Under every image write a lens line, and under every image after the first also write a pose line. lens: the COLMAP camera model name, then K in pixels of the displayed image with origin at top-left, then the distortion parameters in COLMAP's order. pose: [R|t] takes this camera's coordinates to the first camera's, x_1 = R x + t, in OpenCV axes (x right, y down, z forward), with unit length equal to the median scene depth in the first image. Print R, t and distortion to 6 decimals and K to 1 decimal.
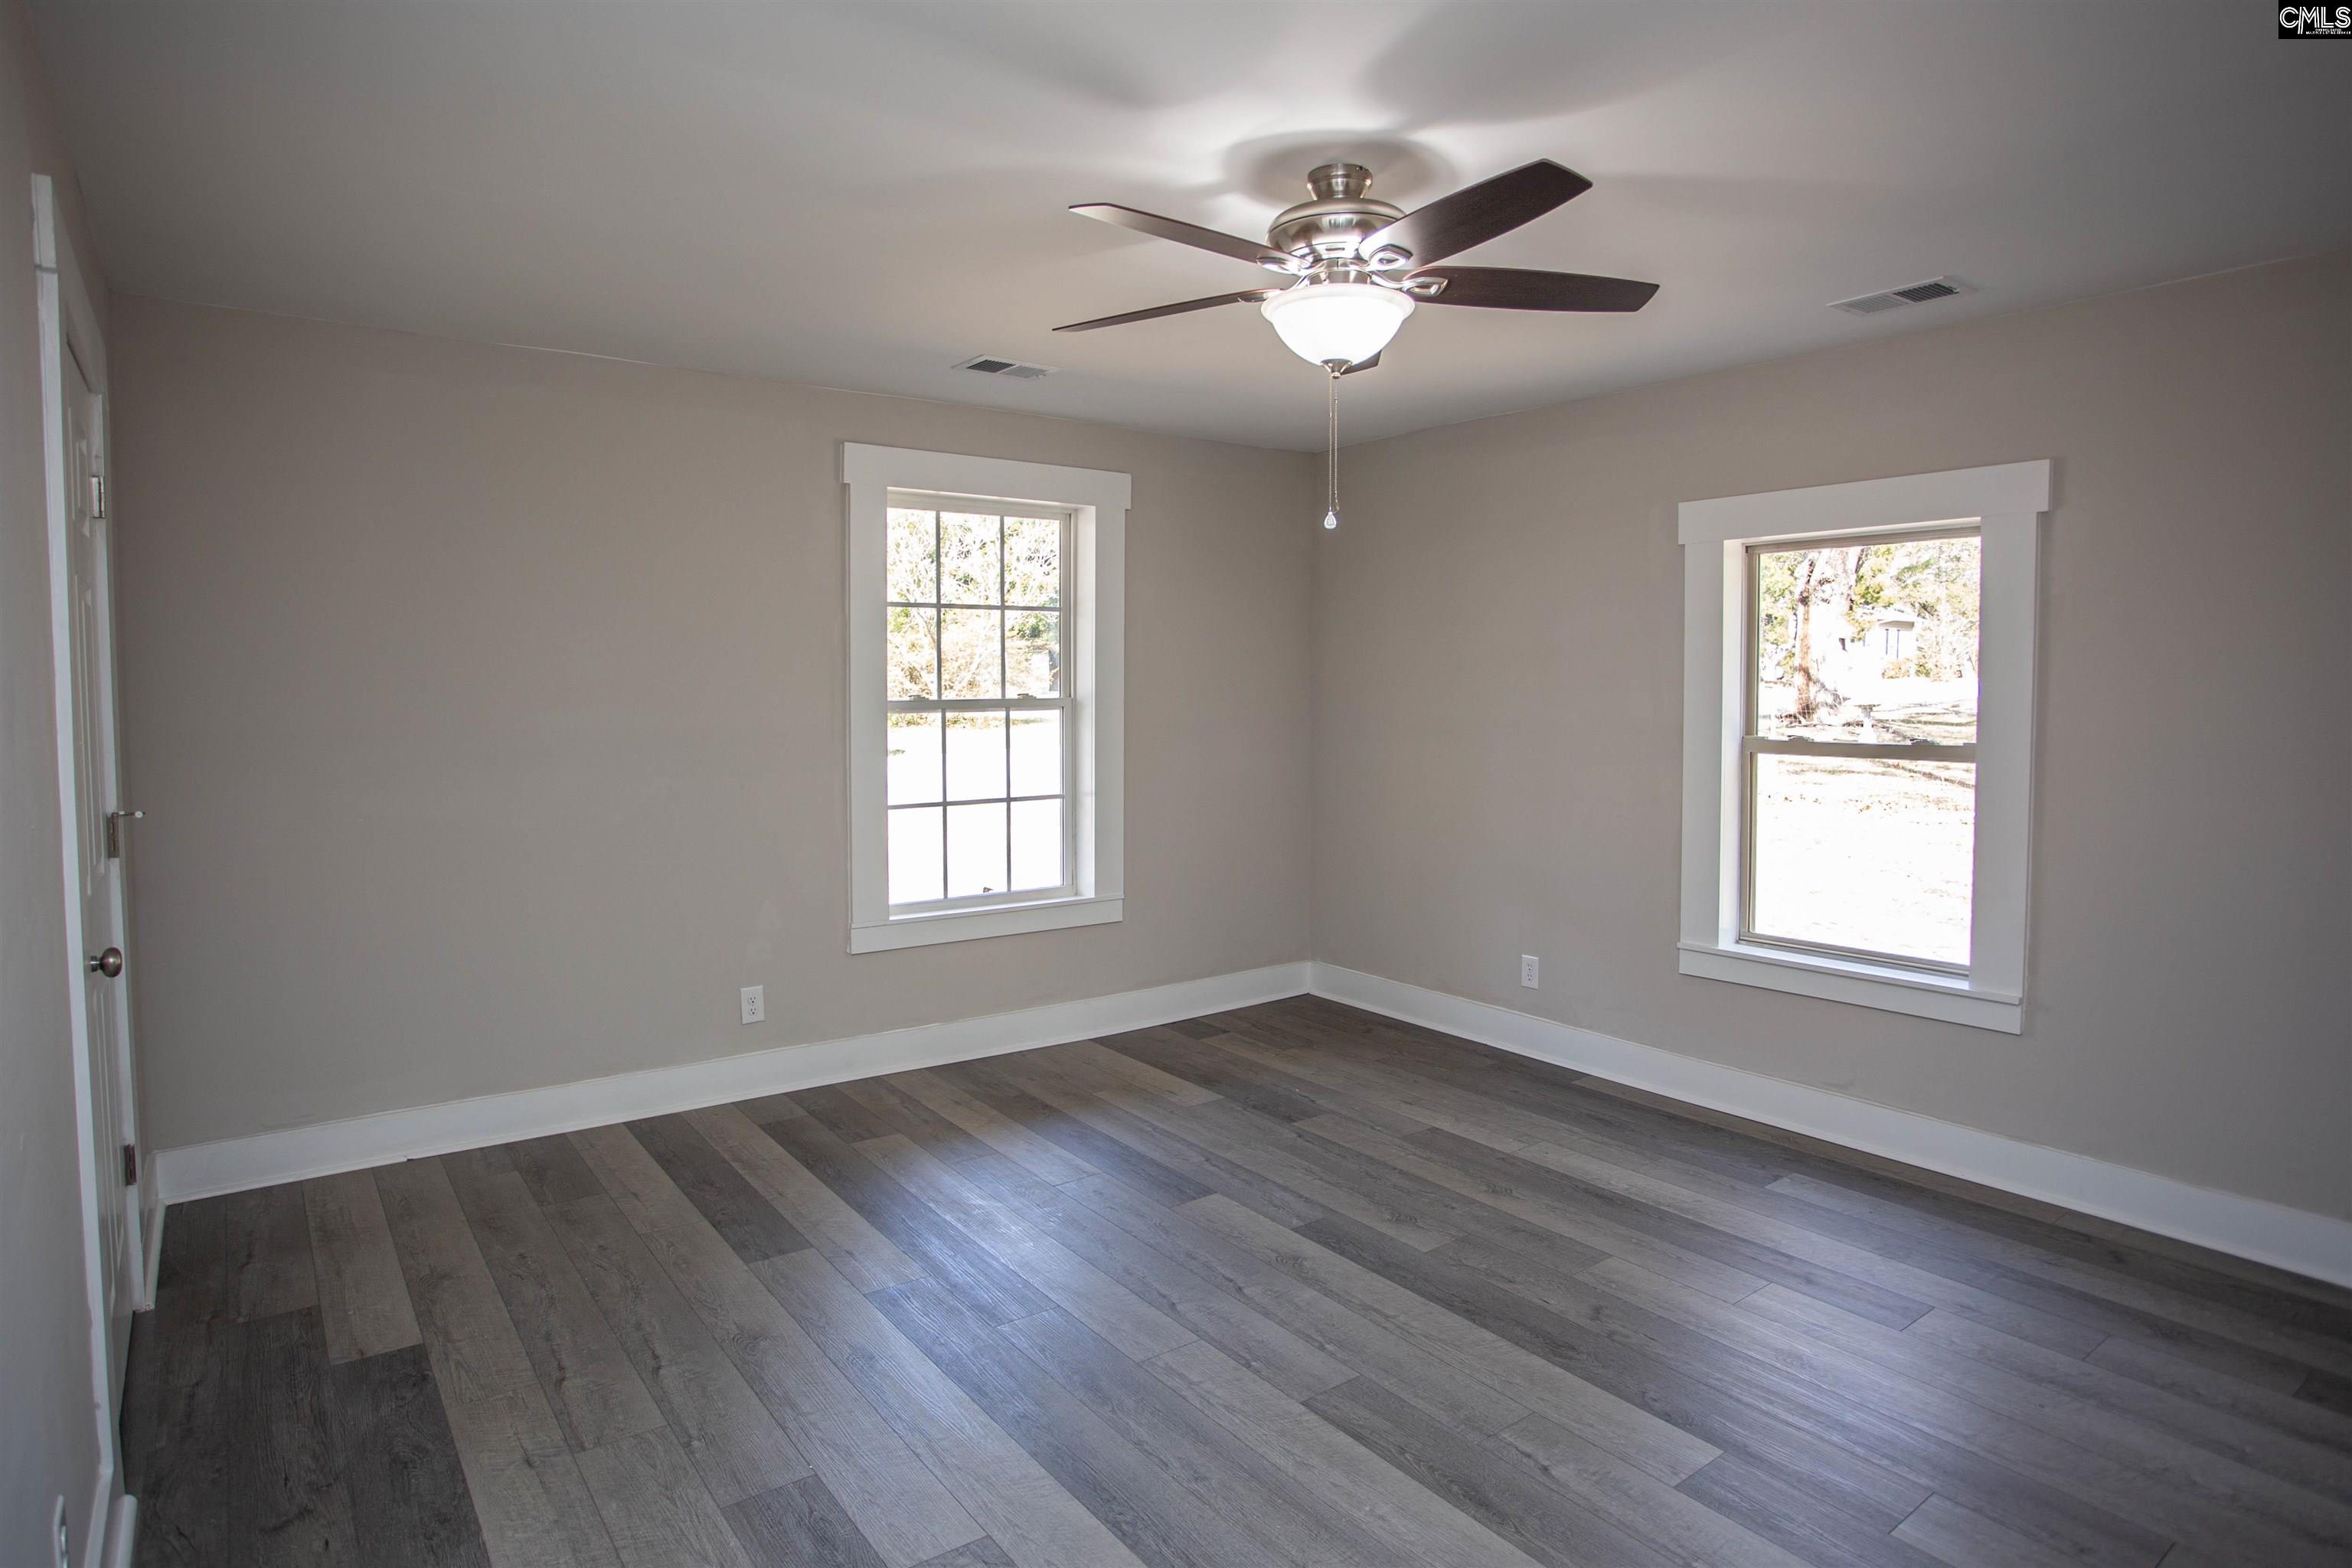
lens RADIAL K [[1277.4, 0, 1176.0], [0, 1277.4, 784.0], [0, 0, 1]] dist [-0.080544, 0.051927]
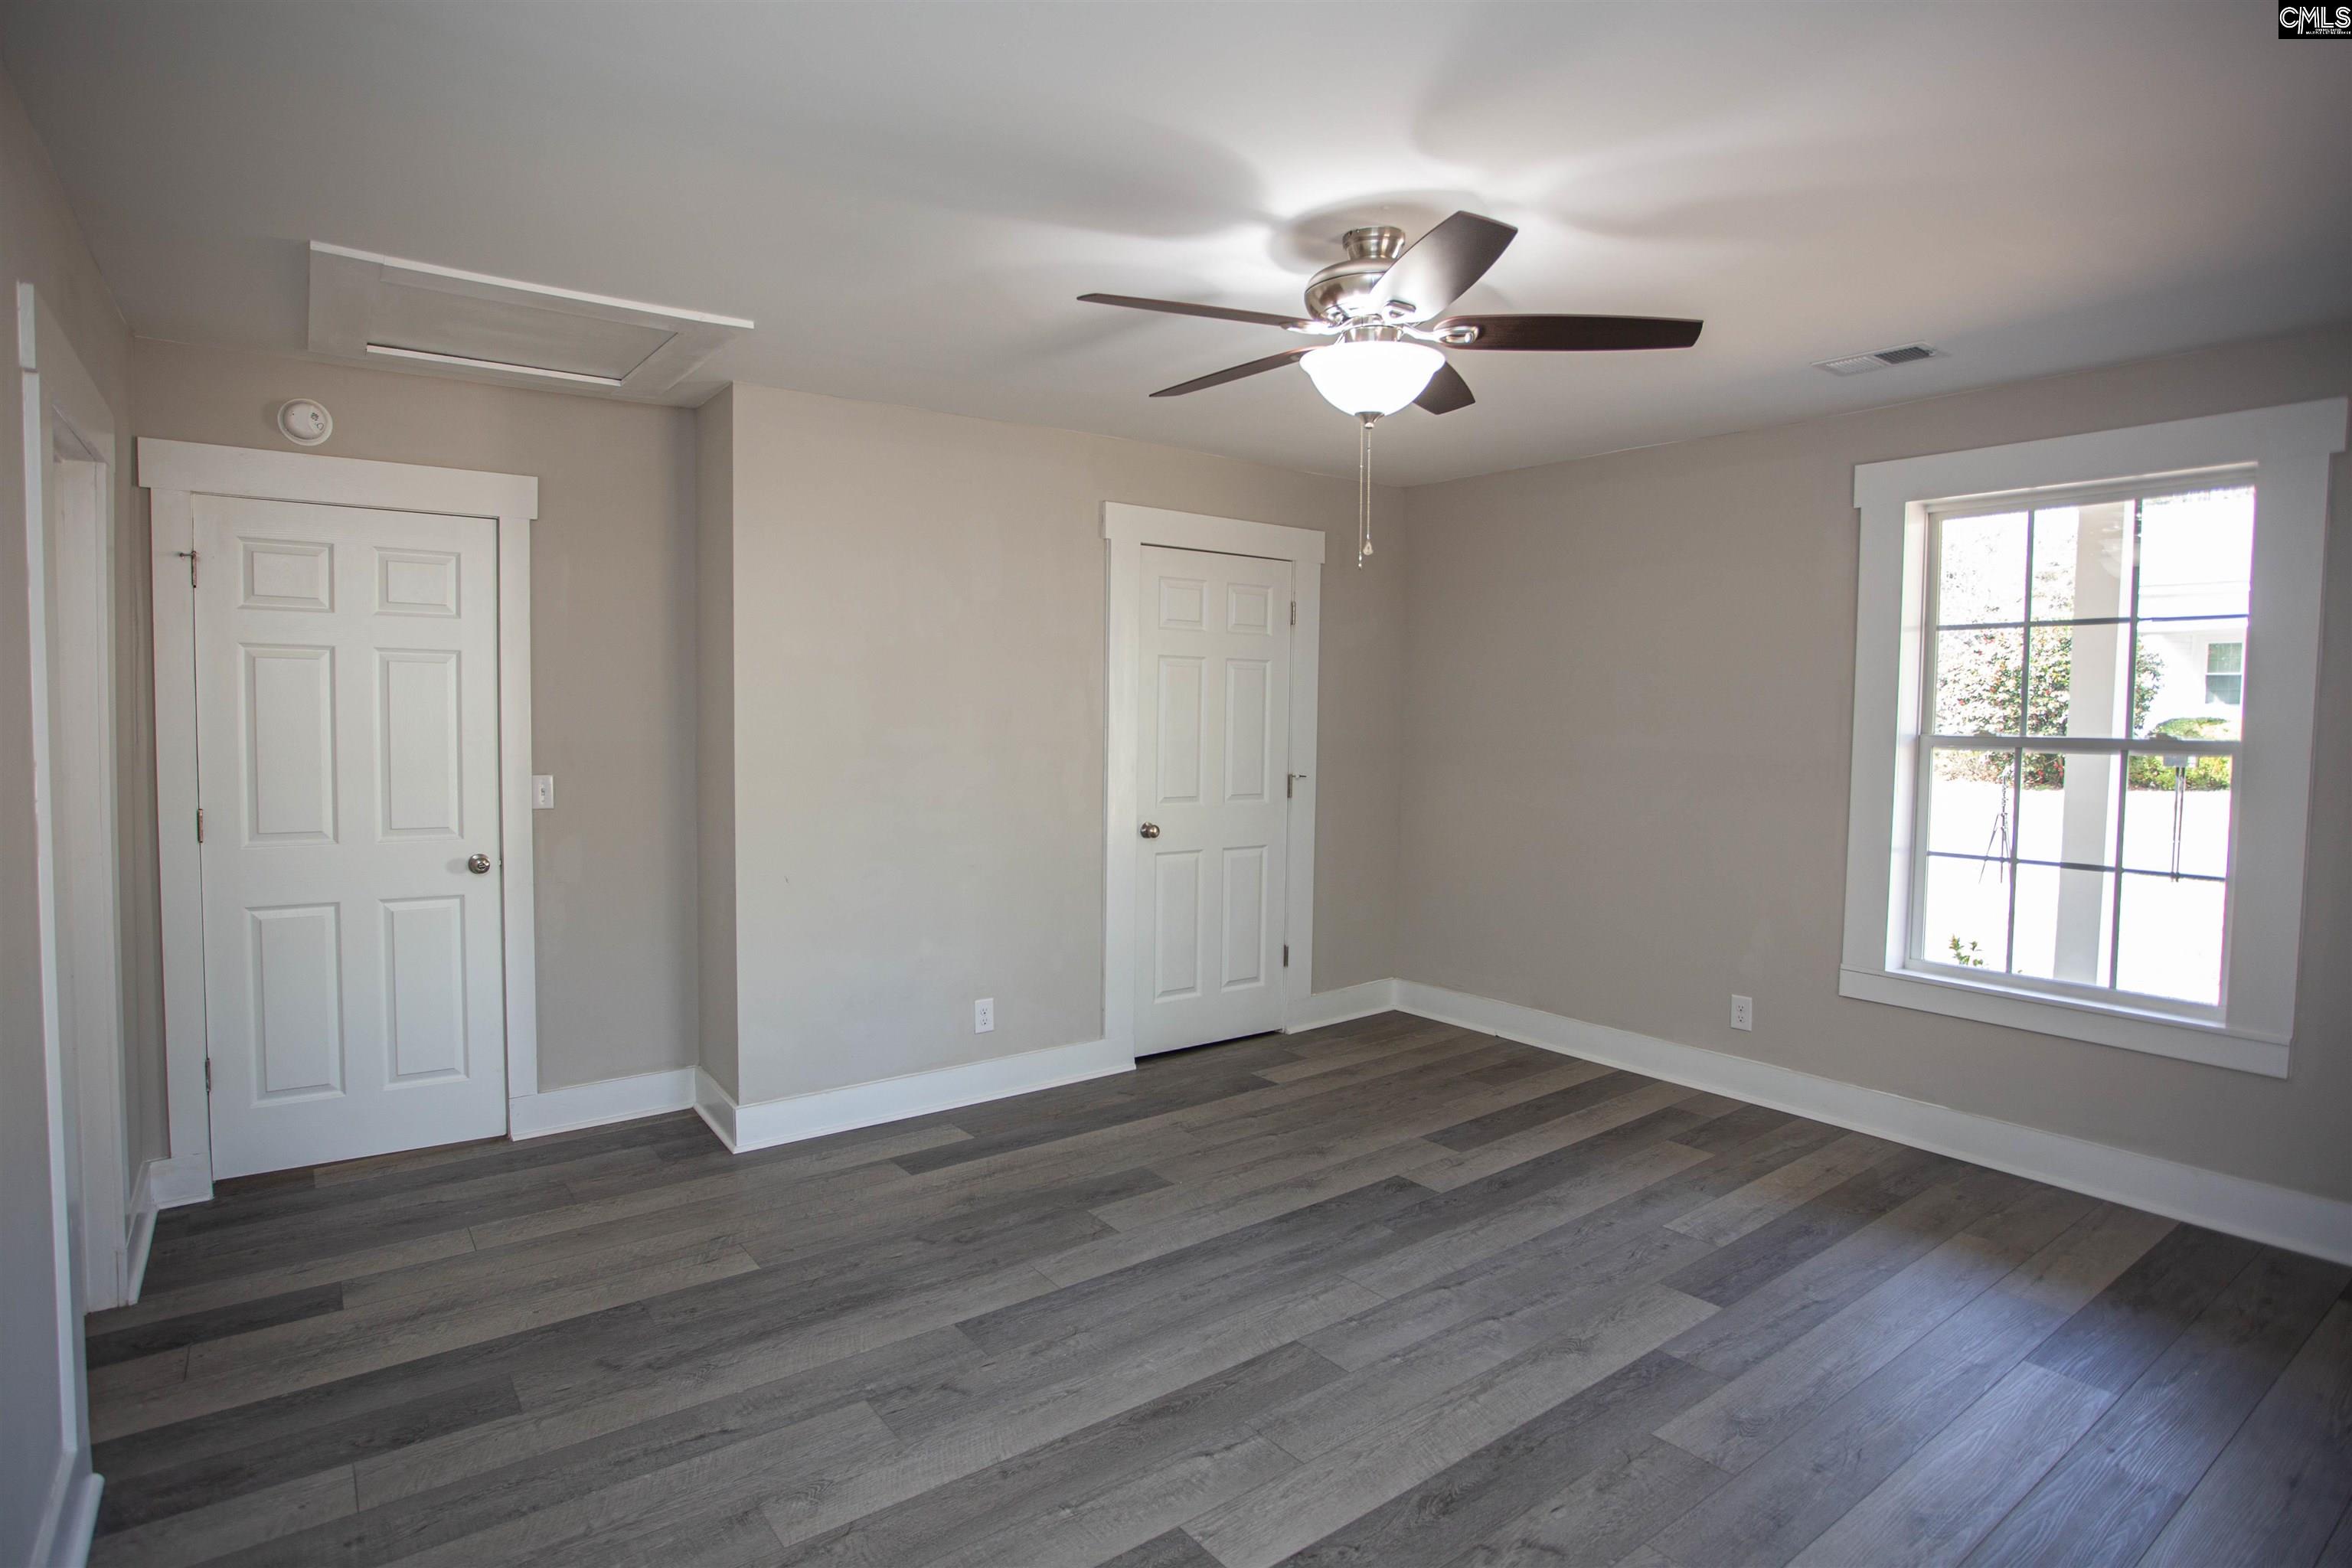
lens RADIAL K [[1277.4, 0, 1176.0], [0, 1277.4, 784.0], [0, 0, 1]] dist [-0.080544, 0.051927]
pose [[-0.013861, 0.057795, -0.998232, 0.904594], [-0.080889, 0.994991, 0.058730, -0.053329], [0.996627, 0.081560, -0.009117, 0.638274]]
